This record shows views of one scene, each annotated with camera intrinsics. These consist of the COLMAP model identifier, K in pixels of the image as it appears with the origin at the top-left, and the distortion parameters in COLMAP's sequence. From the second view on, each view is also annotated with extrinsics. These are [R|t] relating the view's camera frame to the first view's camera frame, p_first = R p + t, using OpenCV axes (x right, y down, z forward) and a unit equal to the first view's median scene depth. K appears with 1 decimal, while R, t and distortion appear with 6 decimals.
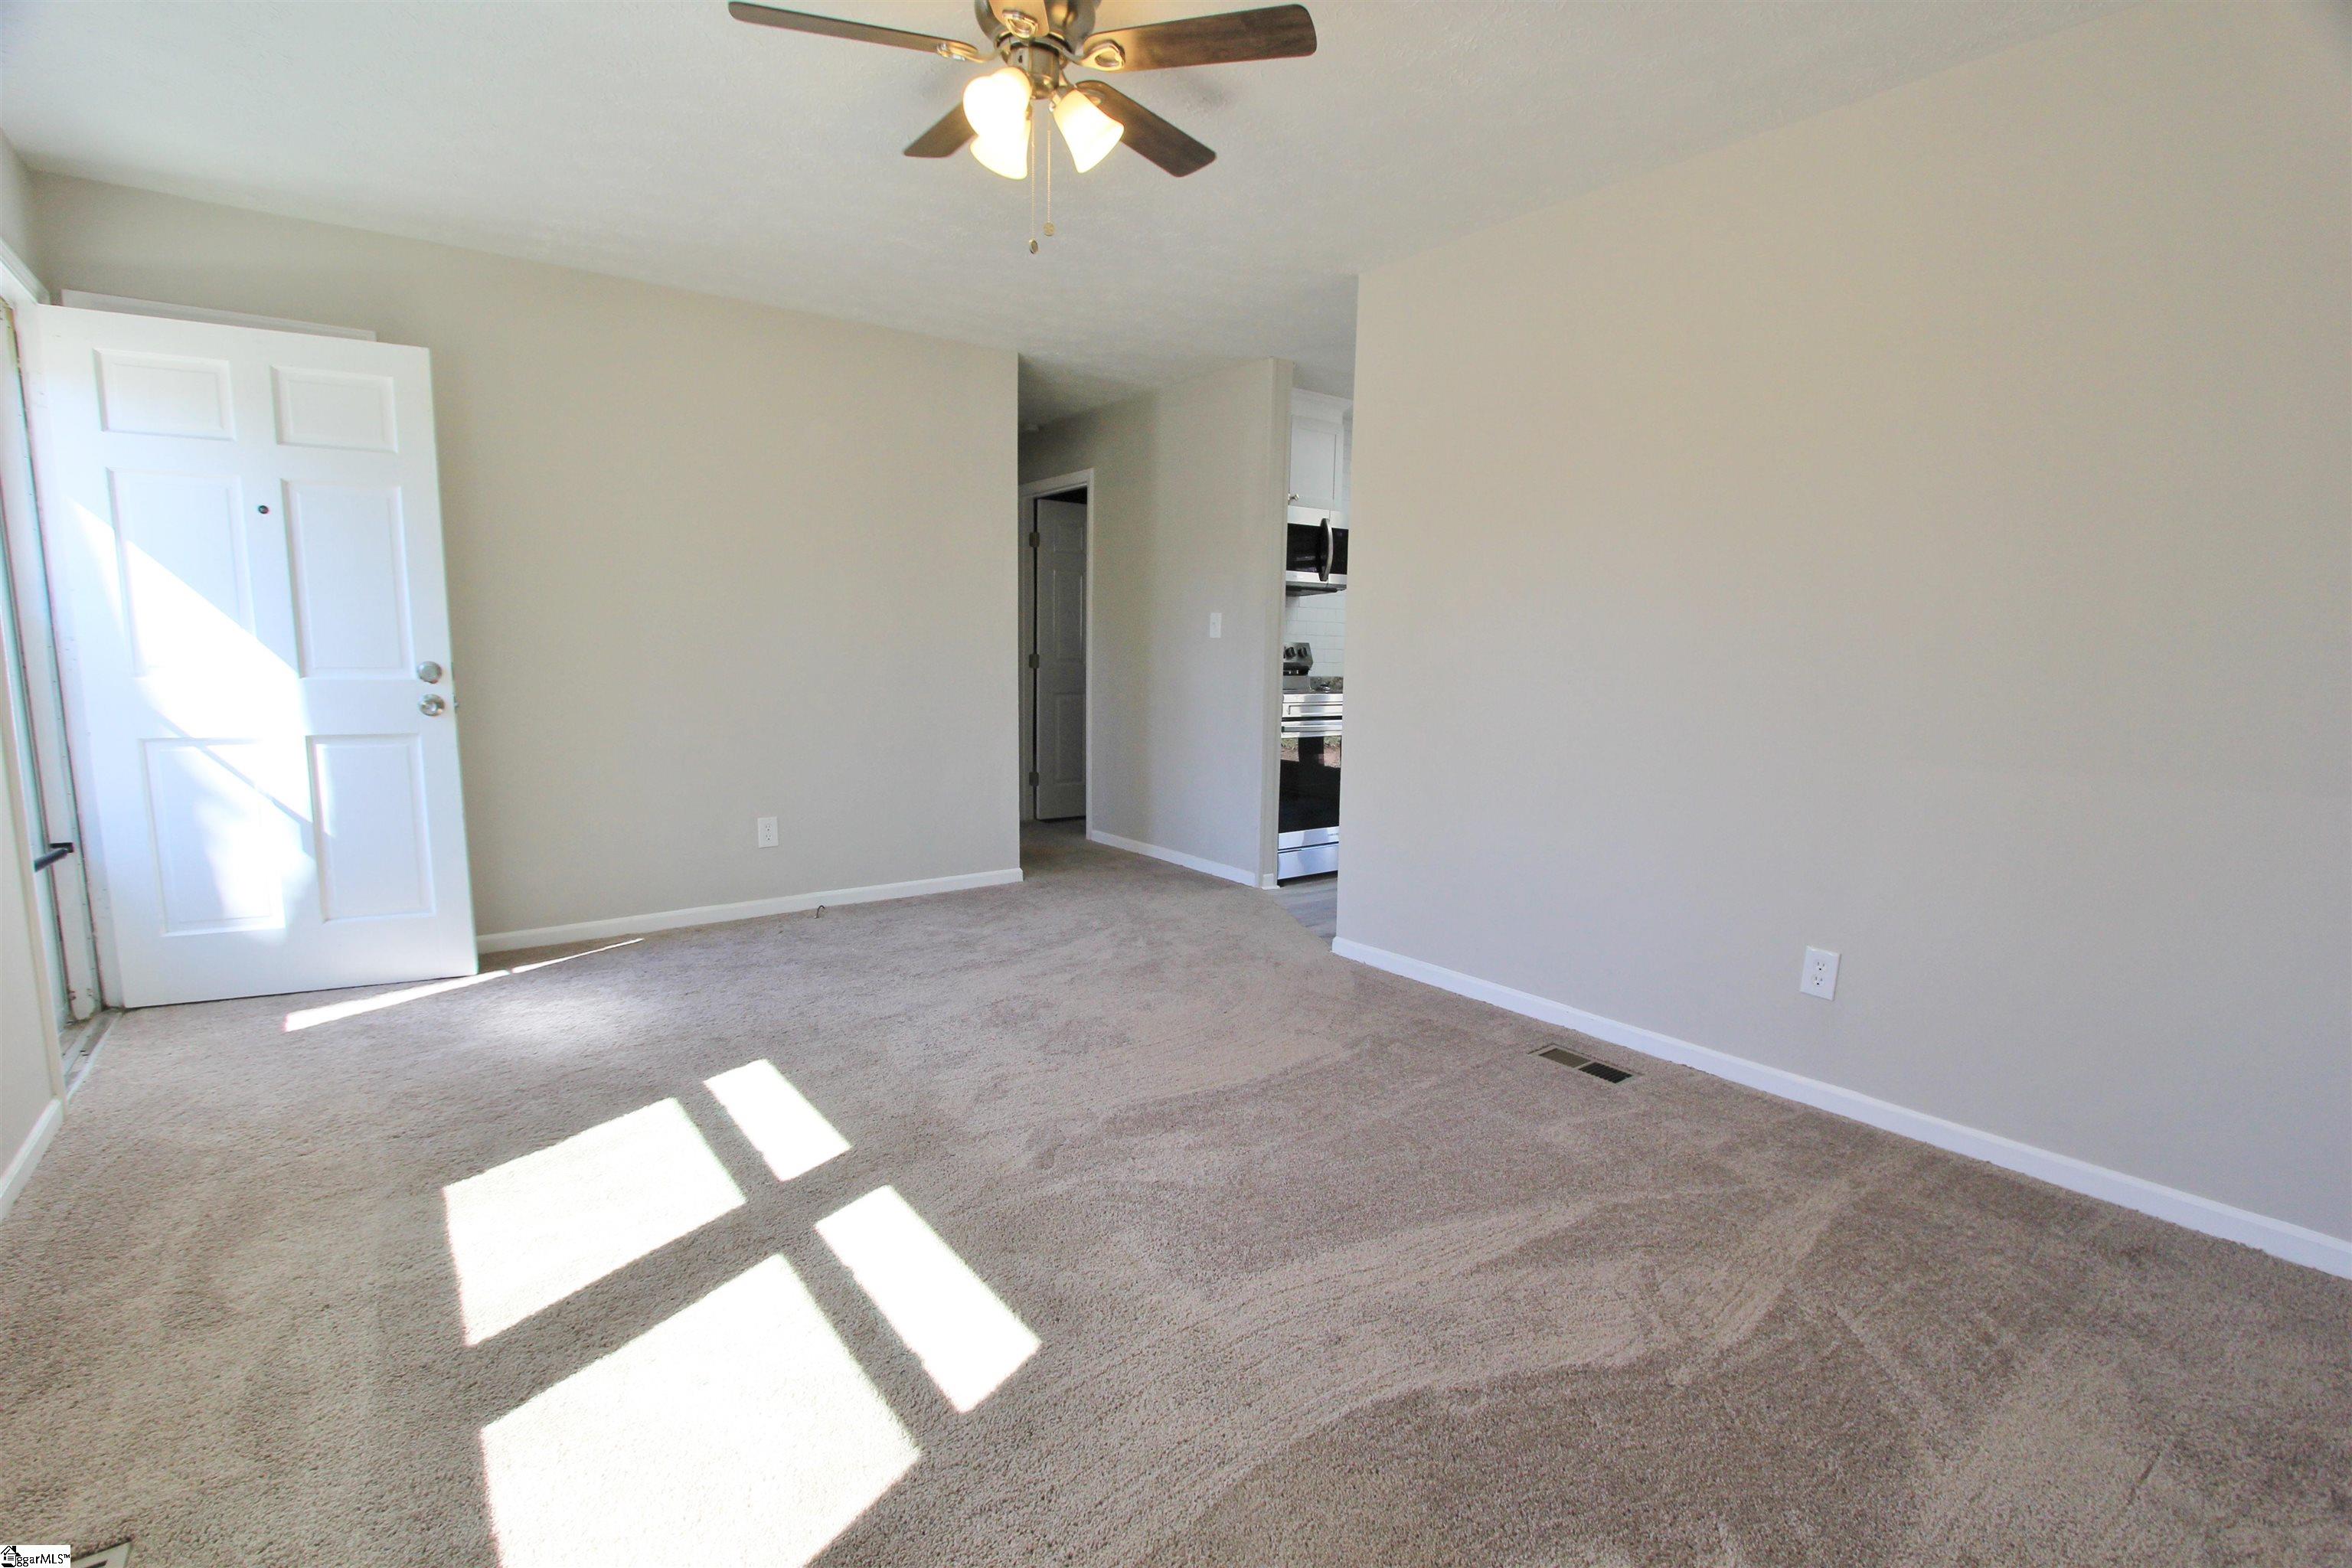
lens RADIAL K [[1089.1, 0, 1181.7], [0, 1089.1, 810.0], [0, 0, 1]] dist [-0.014862, 0.001499]
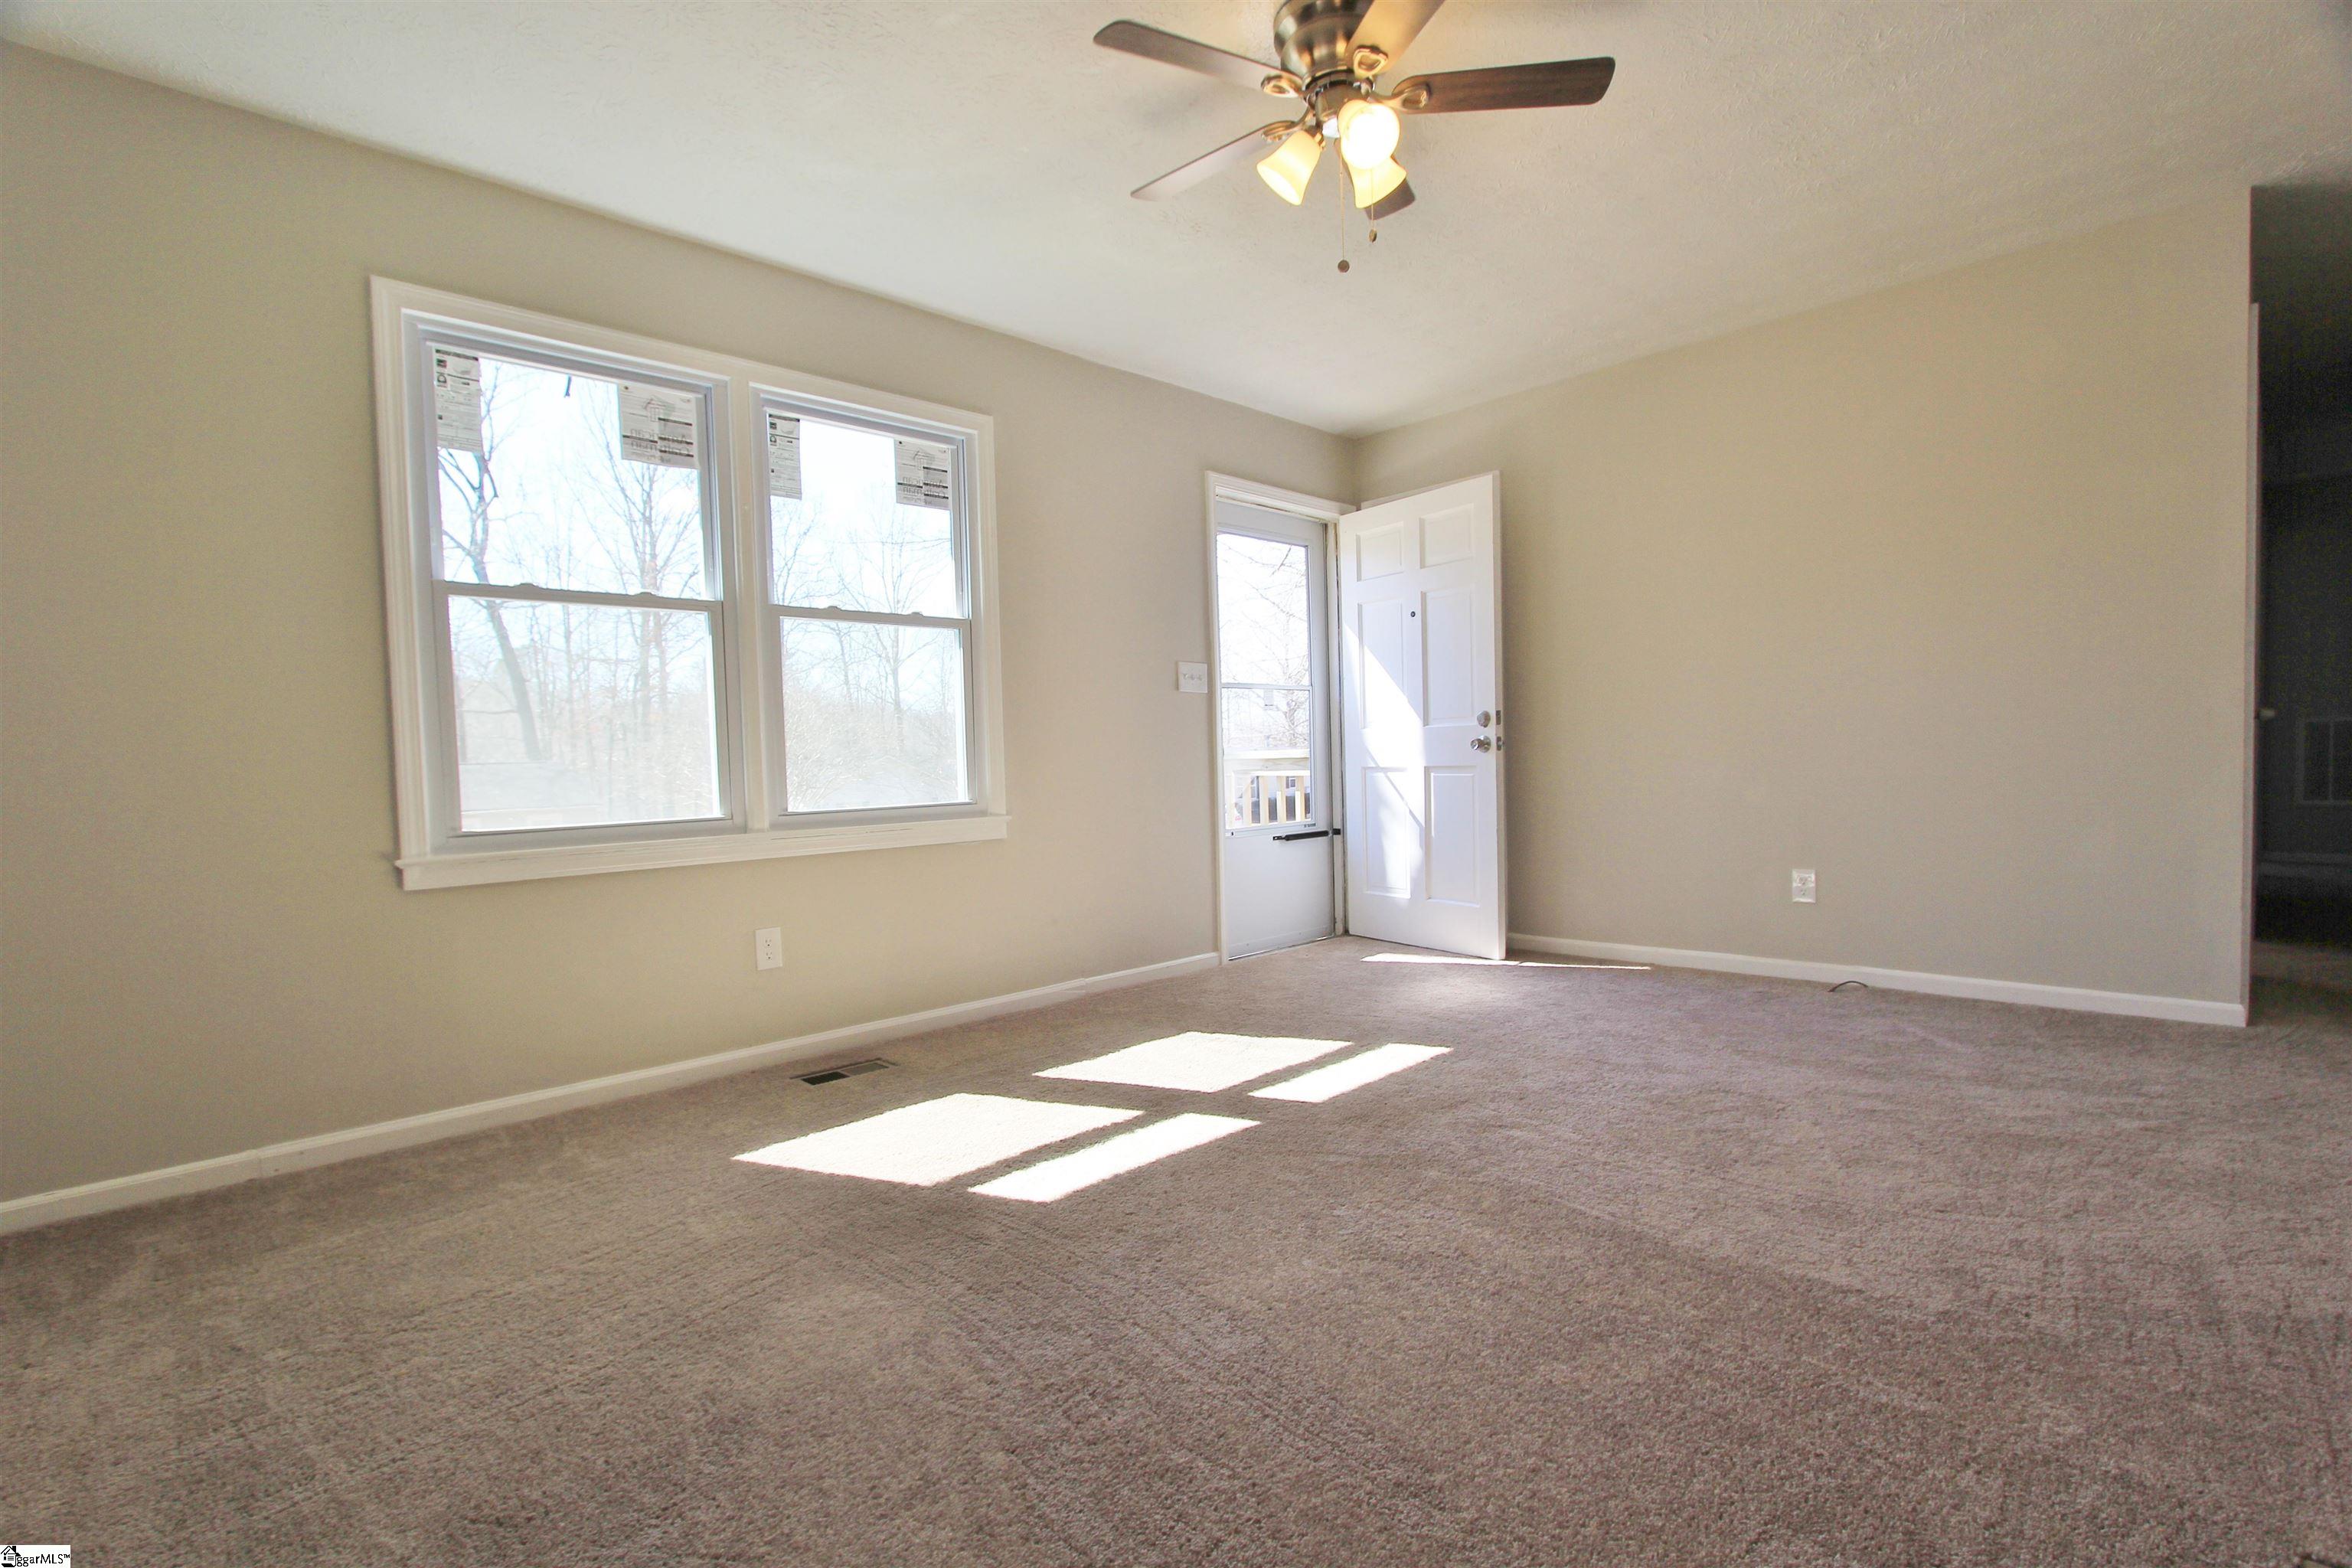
lens RADIAL K [[1089.1, 0, 1181.7], [0, 1089.1, 810.0], [0, 0, 1]] dist [-0.014862, 0.001499]
pose [[0.128615, 0.028552, -0.991283, 0.597220], [-0.114272, 0.993354, 0.013786, 0.005990], [0.985089, 0.111503, 0.131023, 0.507527]]
